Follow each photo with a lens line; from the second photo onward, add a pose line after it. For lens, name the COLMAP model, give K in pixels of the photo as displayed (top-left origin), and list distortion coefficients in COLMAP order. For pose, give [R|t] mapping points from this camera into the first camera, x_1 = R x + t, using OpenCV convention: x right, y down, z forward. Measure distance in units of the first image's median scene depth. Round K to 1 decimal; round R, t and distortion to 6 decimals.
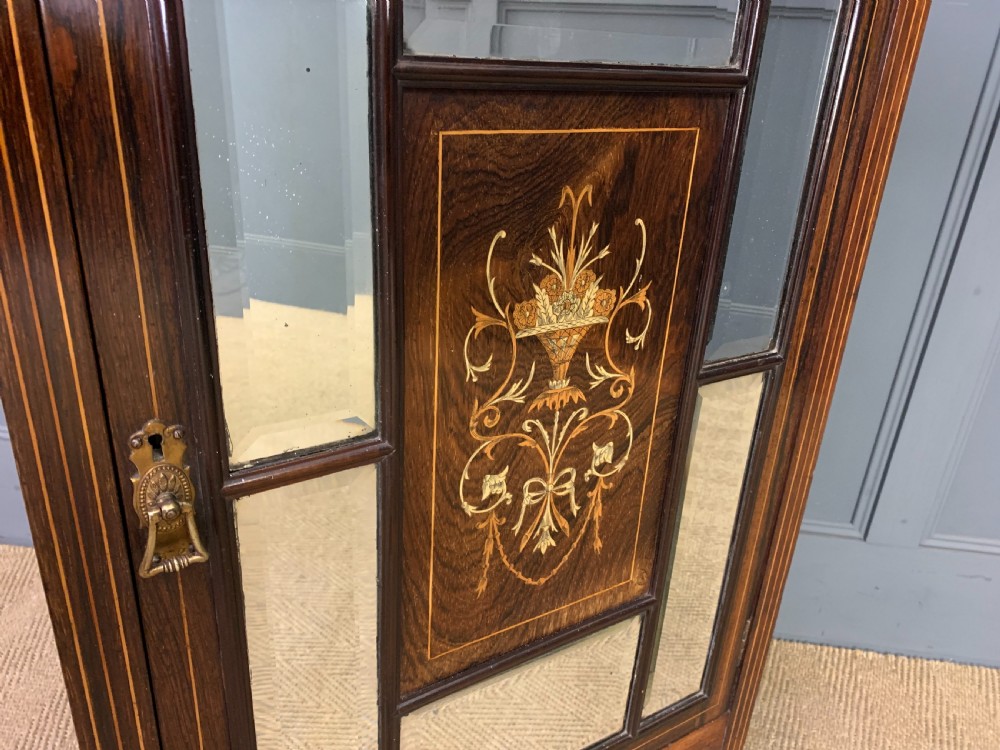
lens RADIAL K [[764.1, 0, 495.1], [0, 764.1, 379.3], [0, 0, 1]] dist [0.043185, -0.054854]
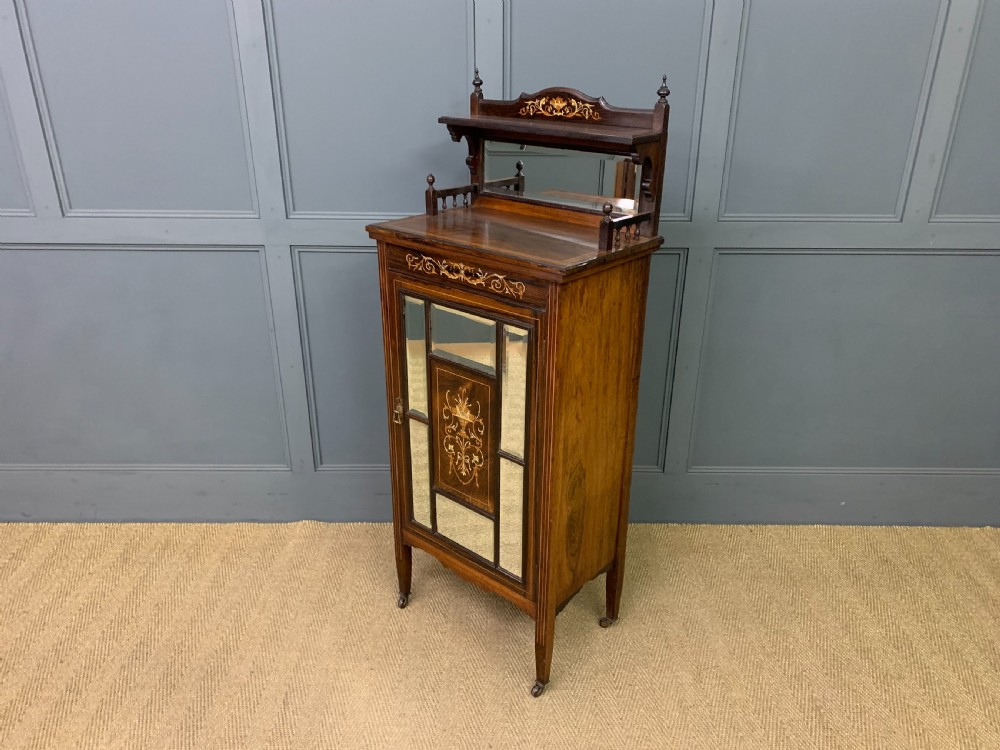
lens RADIAL K [[764.1, 0, 506.4], [0, 764.1, 407.2], [0, 0, 1]] dist [0.043185, -0.054854]
pose [[0.310688, 0.359708, -0.879820, 3.531188], [-0.387144, 0.893259, 0.228492, -1.080842], [0.868097, 0.269627, 0.416784, -0.507469]]
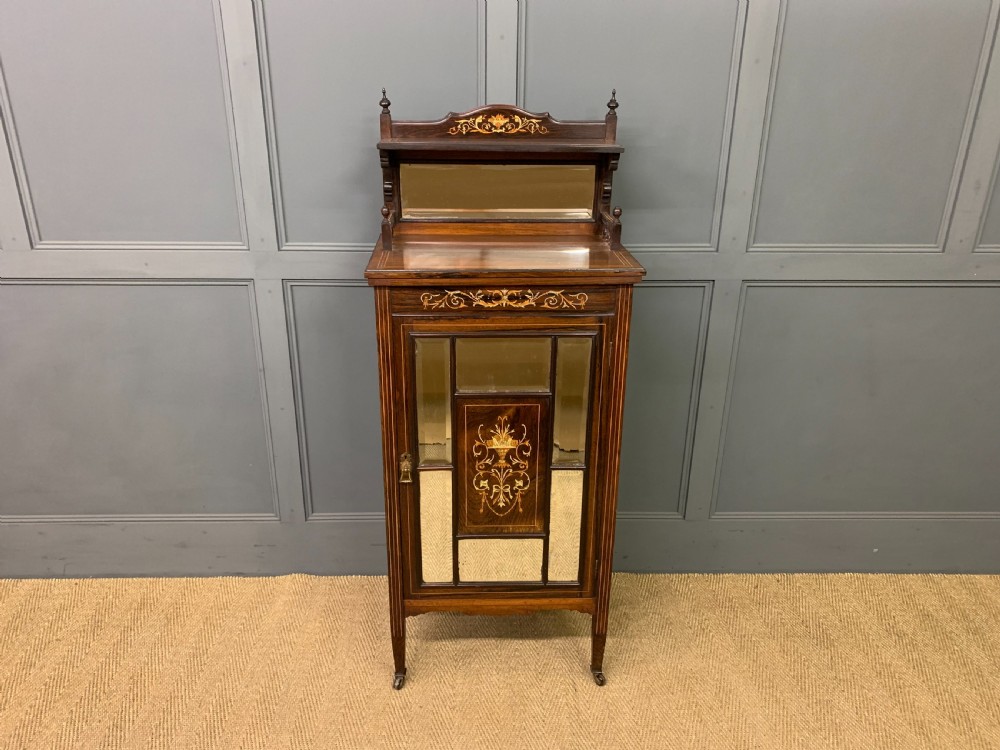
lens RADIAL K [[764.1, 0, 496.3], [0, 764.1, 382.6], [0, 0, 1]] dist [0.043185, -0.054854]
pose [[0.869031, 0.149587, -0.471602, 1.759224], [-0.166546, 0.986016, 0.005856, -0.391526], [0.465883, 0.073454, 0.881792, -2.374152]]
